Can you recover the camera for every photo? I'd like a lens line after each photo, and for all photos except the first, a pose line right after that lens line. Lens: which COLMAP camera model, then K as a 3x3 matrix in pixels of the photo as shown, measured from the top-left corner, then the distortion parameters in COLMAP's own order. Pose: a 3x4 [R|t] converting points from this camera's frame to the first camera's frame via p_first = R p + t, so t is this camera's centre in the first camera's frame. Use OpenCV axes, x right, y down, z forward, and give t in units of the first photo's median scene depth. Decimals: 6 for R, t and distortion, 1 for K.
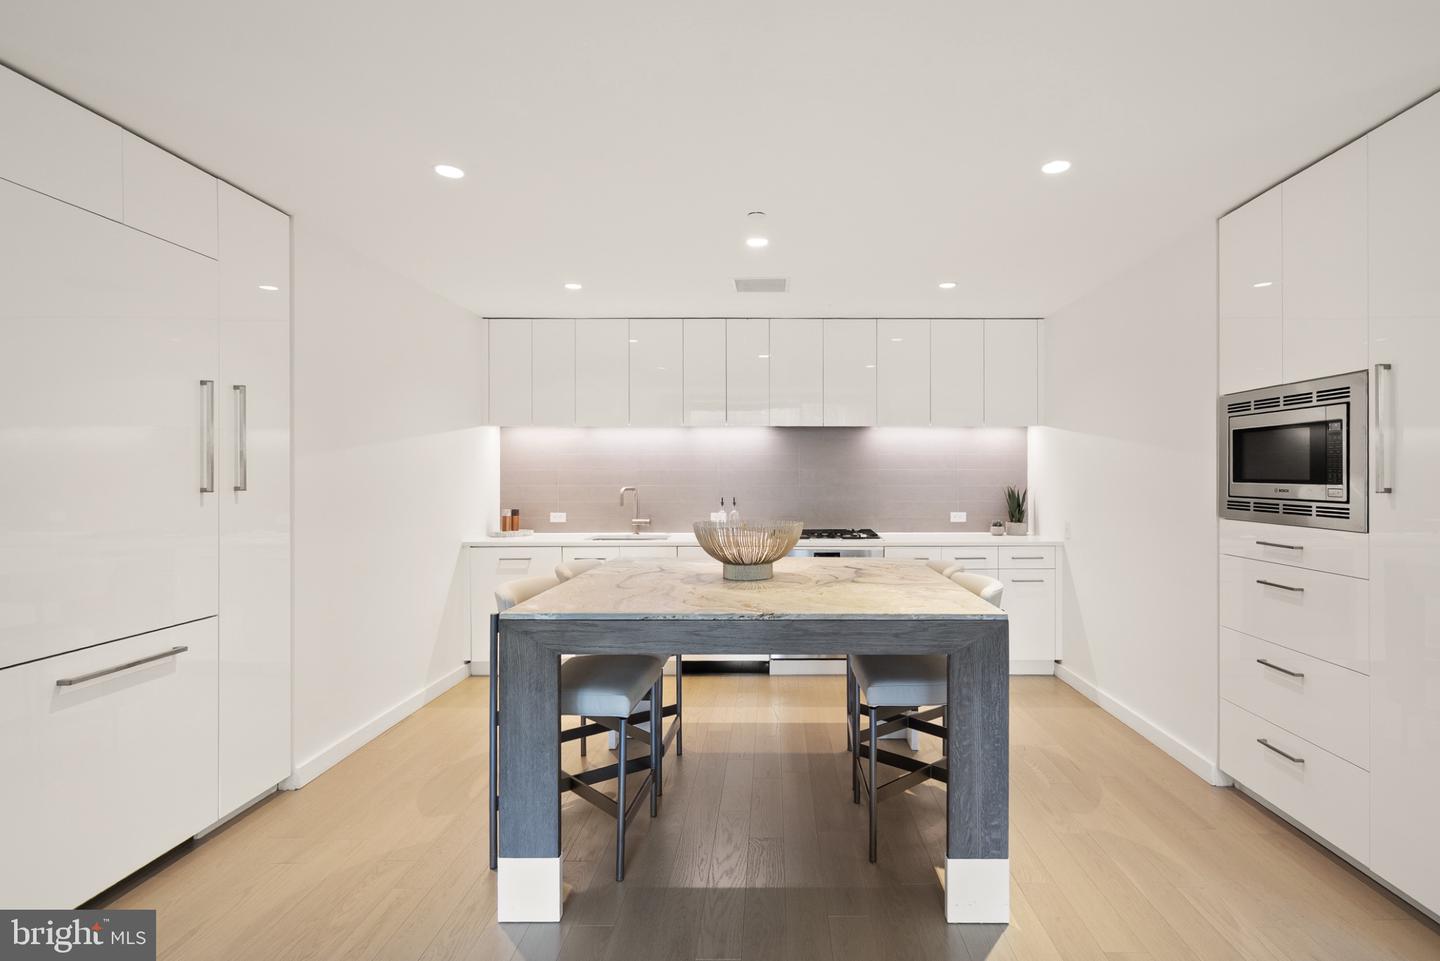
lens RADIAL K [[701.4, 0, 778.2], [0, 701.4, 478.4], [0, 0, 1]] dist [0.000180, 0.000294]
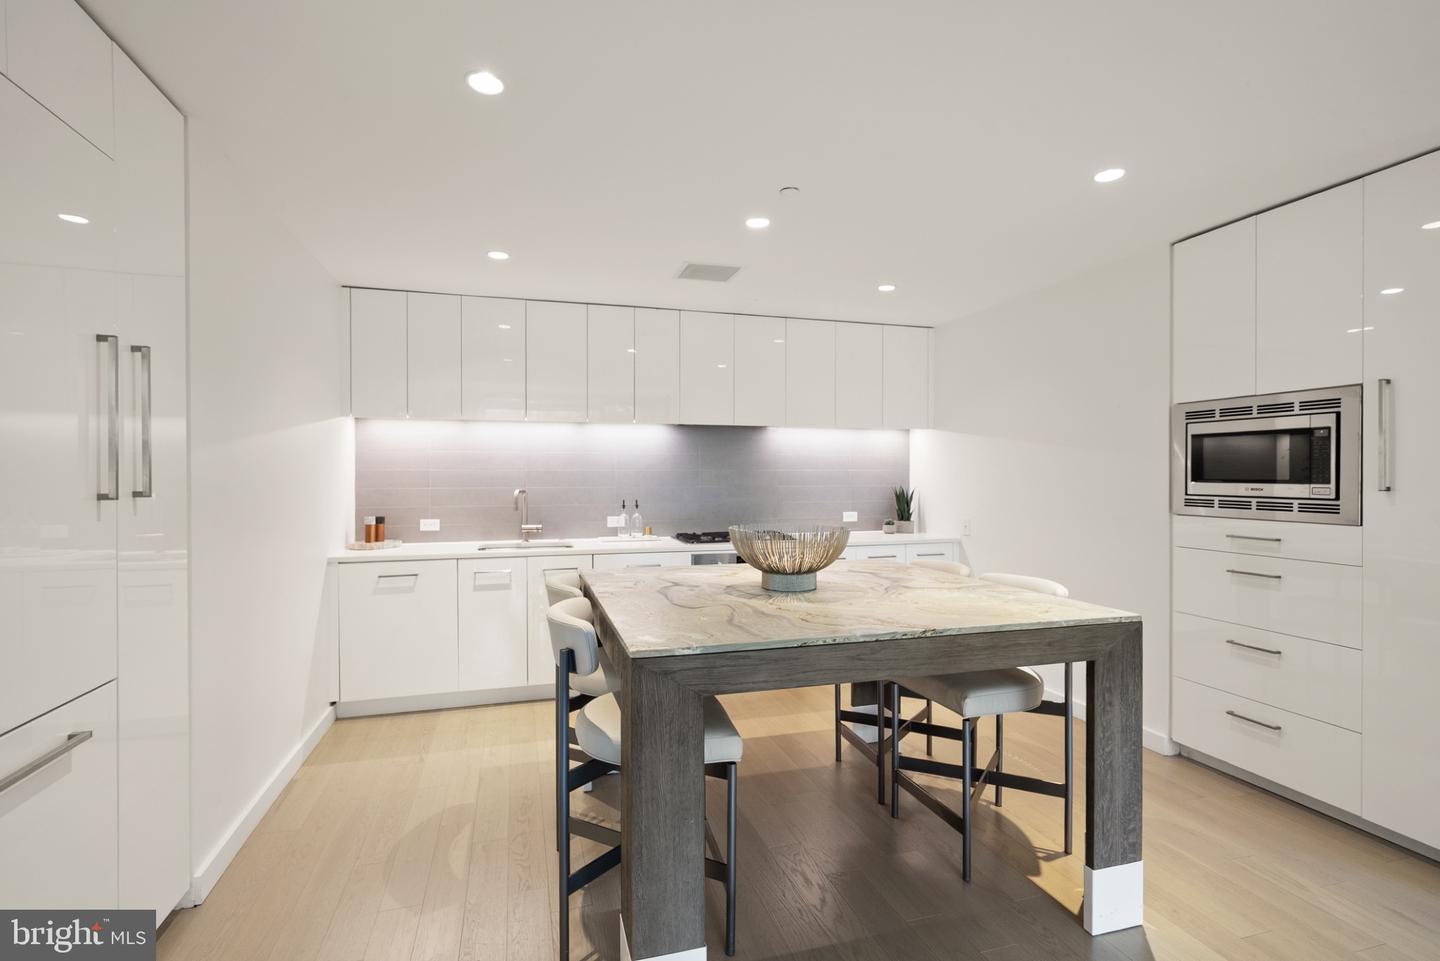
lens RADIAL K [[681.5, 0, 722.0], [0, 681.5, 484.2], [0, 0, 1]] dist [0.001739, 0.000041]
pose [[0.959950, -0.002968, 0.280157, -0.393856], [0.001044, 0.999975, 0.007017, 0.000386], [-0.280171, -0.006443, 0.959929, 0.184083]]
